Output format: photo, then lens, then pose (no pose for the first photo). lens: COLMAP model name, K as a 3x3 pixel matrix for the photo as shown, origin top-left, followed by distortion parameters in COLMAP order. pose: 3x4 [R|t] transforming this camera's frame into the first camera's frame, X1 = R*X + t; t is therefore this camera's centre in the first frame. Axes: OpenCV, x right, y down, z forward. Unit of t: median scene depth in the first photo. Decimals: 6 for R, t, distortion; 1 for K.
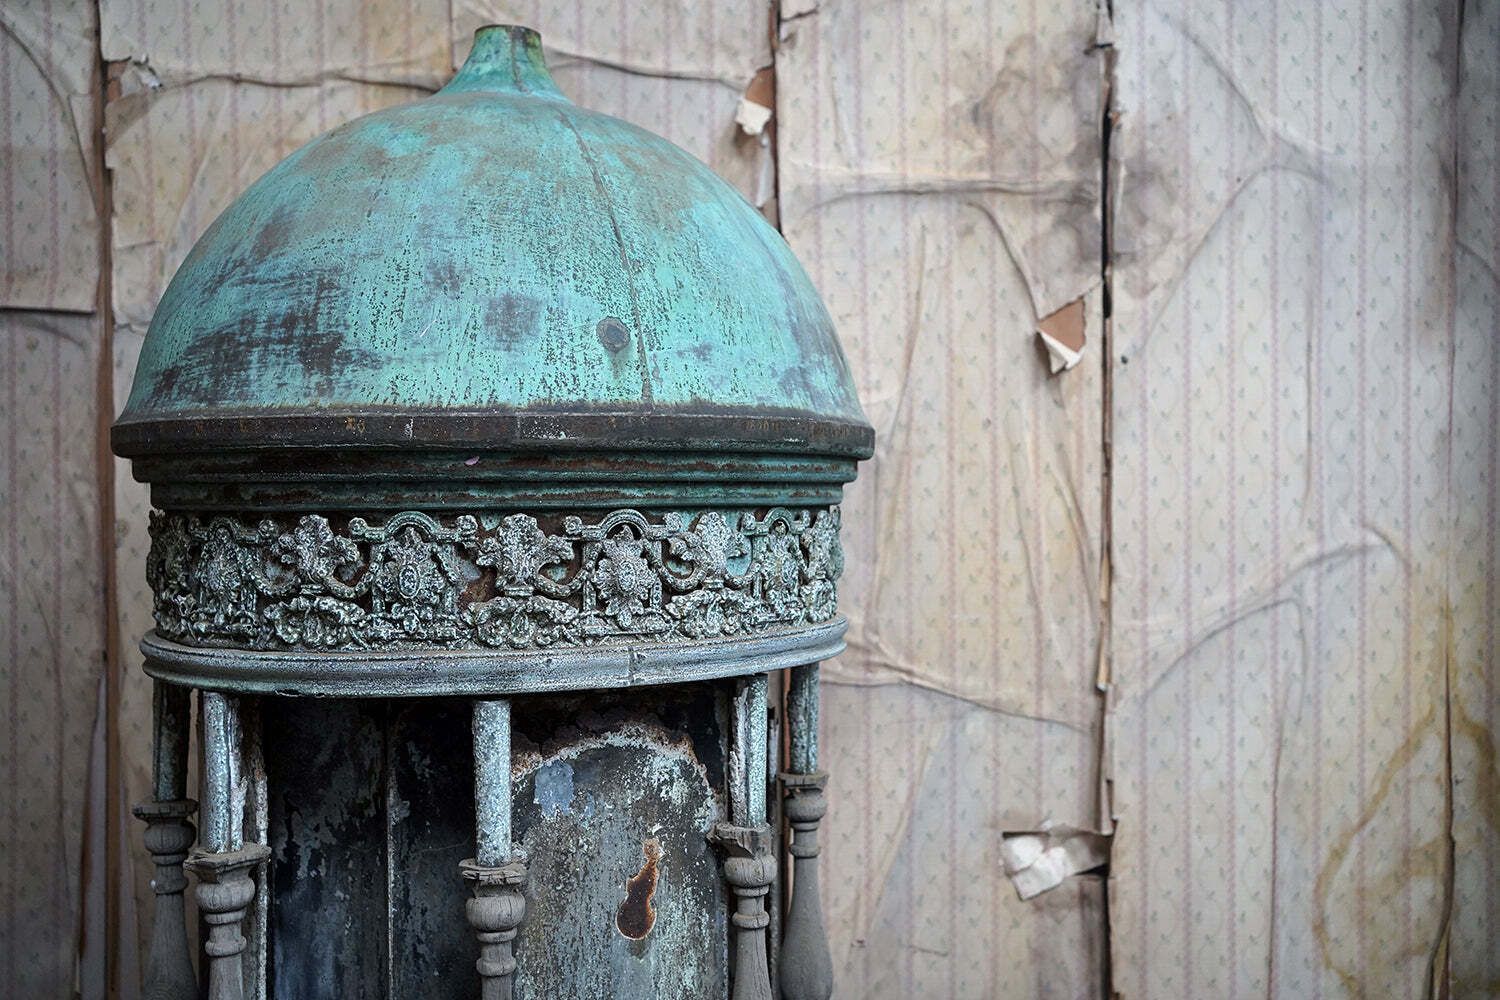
lens RADIAL K [[1575.4, 0, 748.3], [0, 1575.4, 490.7], [0, 0, 1]] dist [-0.026058, 0.218687]
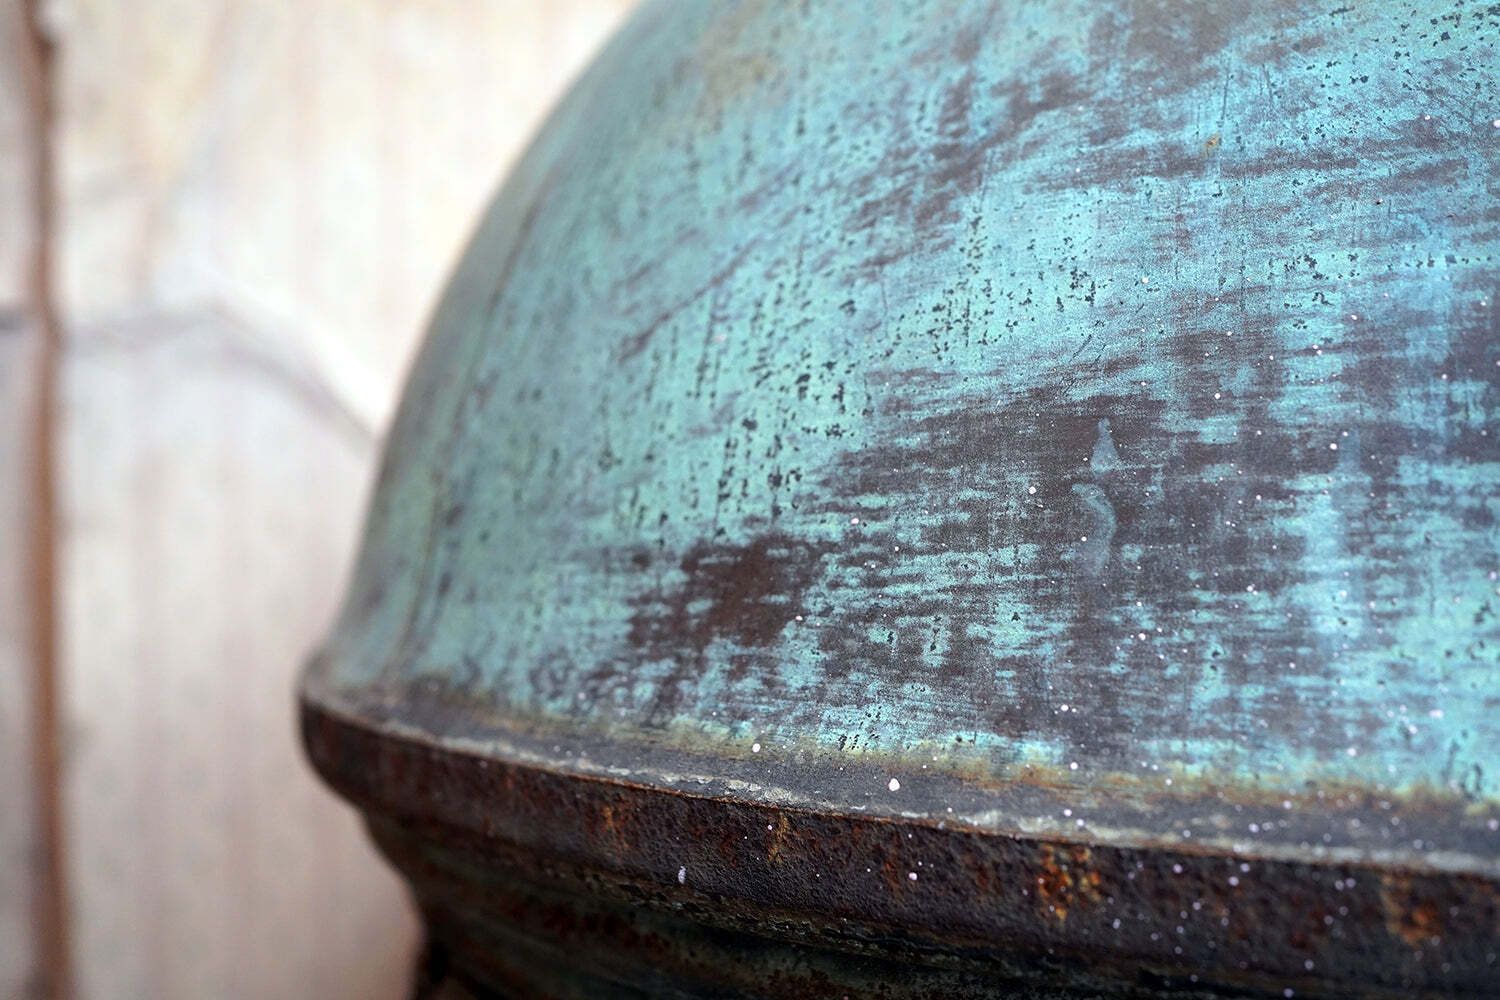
lens RADIAL K [[1575.4, 0, 748.3], [0, 1575.4, 490.7], [0, 0, 1]] dist [-0.026058, 0.218687]
pose [[0.994098, -0.003718, 0.108419, -0.403014], [0.004530, 0.999964, -0.007243, -0.086346], [-0.108388, 0.007691, 0.994079, 0.793444]]
